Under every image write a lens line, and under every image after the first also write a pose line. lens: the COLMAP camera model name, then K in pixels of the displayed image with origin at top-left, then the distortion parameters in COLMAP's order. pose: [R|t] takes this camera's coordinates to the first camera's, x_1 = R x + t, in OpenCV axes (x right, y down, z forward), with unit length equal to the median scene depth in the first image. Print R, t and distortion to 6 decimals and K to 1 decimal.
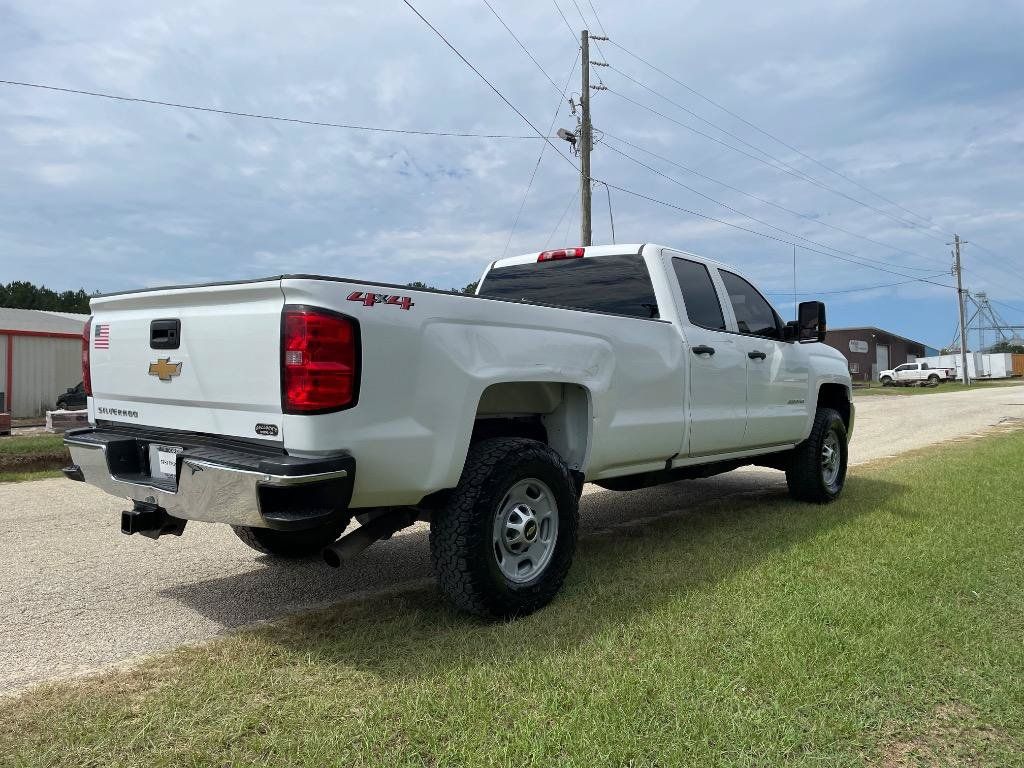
lens RADIAL K [[777.2, 0, 516.9], [0, 777.2, 386.6], [0, 0, 1]] dist [0.087086, -0.107530]
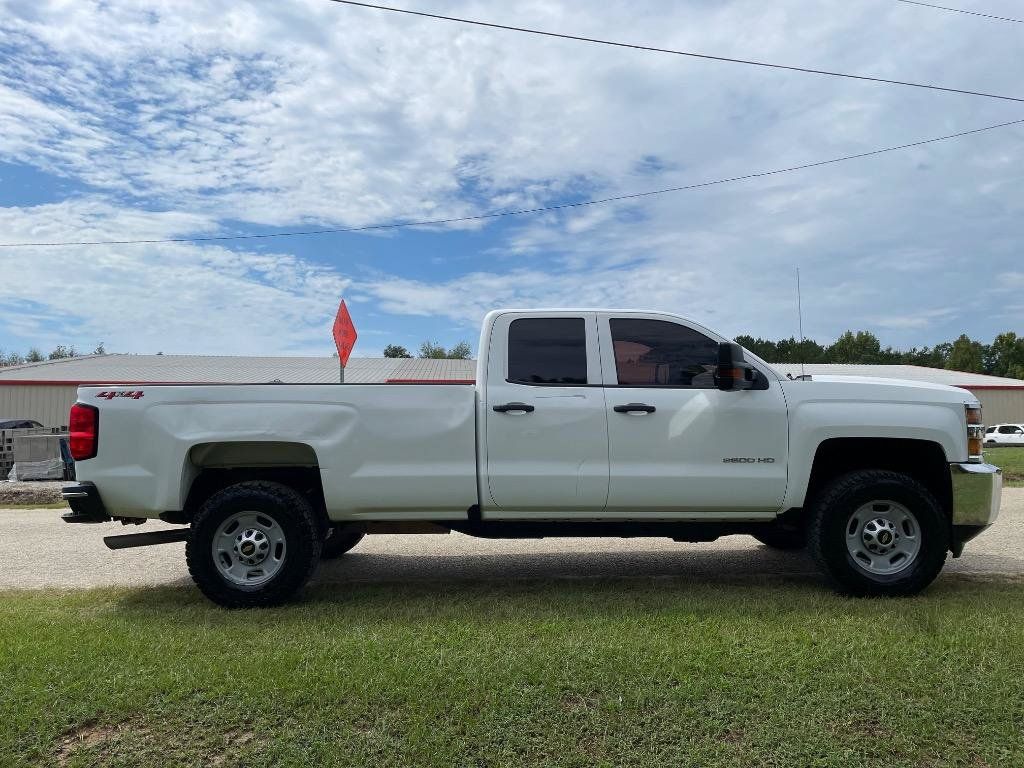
lens RADIAL K [[777.2, 0, 511.5], [0, 777.2, 391.6], [0, 0, 1]] dist [0.087086, -0.107530]
pose [[0.636865, -0.038820, -0.769998, 1.529014], [0.005424, 0.998932, -0.045875, -0.030582], [0.770956, 0.025040, 0.636396, 0.500544]]
